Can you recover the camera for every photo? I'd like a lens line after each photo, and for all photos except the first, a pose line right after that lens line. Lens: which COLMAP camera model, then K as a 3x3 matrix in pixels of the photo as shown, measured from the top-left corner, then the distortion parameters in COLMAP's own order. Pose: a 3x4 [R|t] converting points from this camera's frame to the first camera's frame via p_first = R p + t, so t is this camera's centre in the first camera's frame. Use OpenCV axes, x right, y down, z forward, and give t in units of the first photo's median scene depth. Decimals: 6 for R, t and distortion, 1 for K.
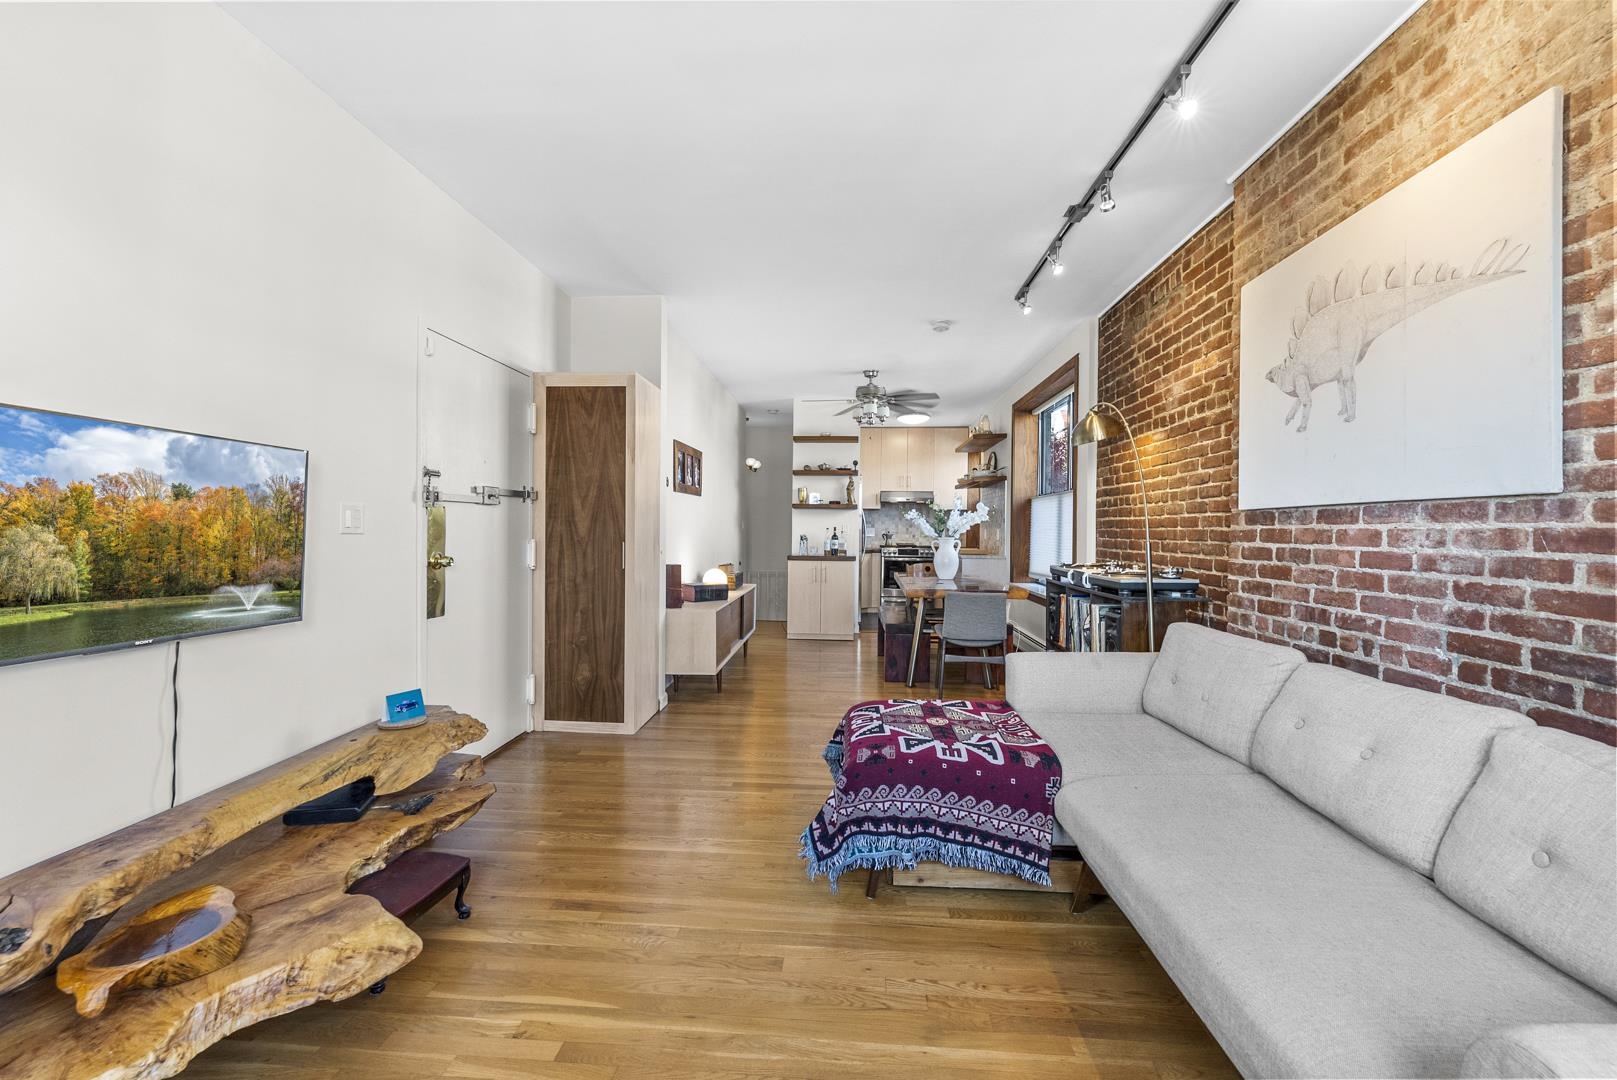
lens RADIAL K [[662.5, 0, 805.2], [0, 662.5, 538.5], [0, 0, 1]] dist [-0.000460, -0.000993]
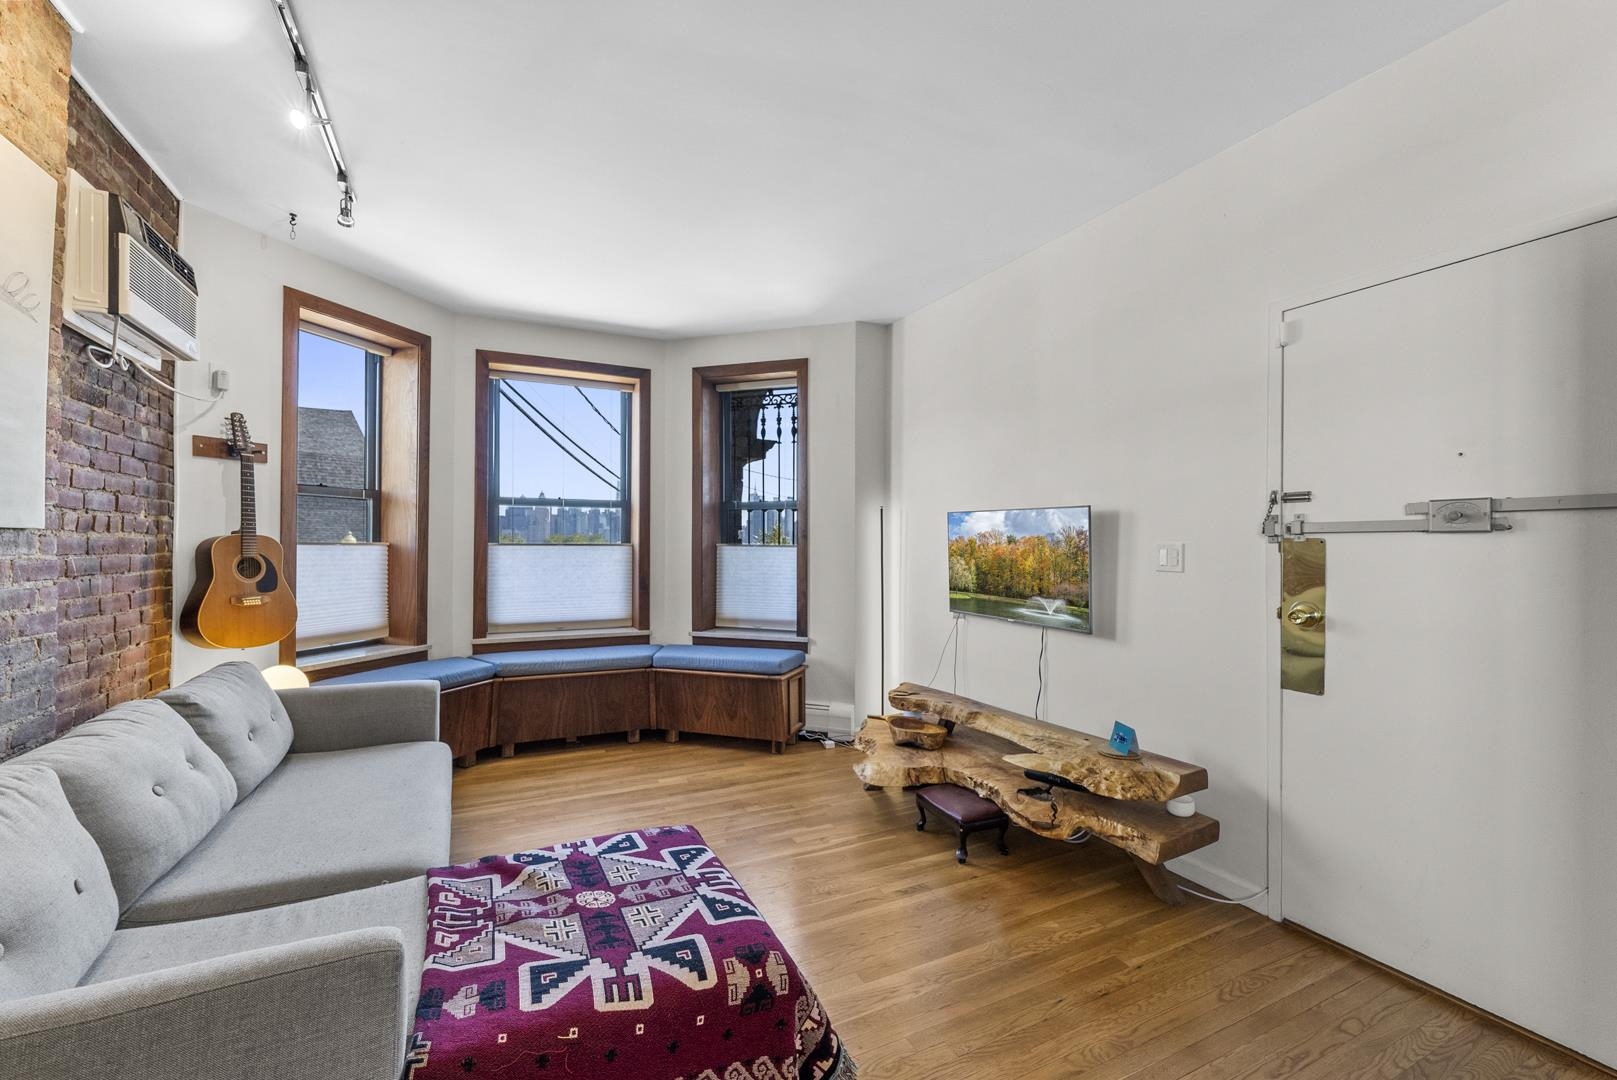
lens RADIAL K [[662.5, 0, 804.3], [0, 662.5, 541.1], [0, 0, 1]] dist [-0.000460, -0.000993]
pose [[-0.863227, -0.013906, -0.504624, 0.360533], [-0.017346, 0.999847, 0.002120, -0.047333], [0.504517, 0.010584, -0.863337, 1.691531]]
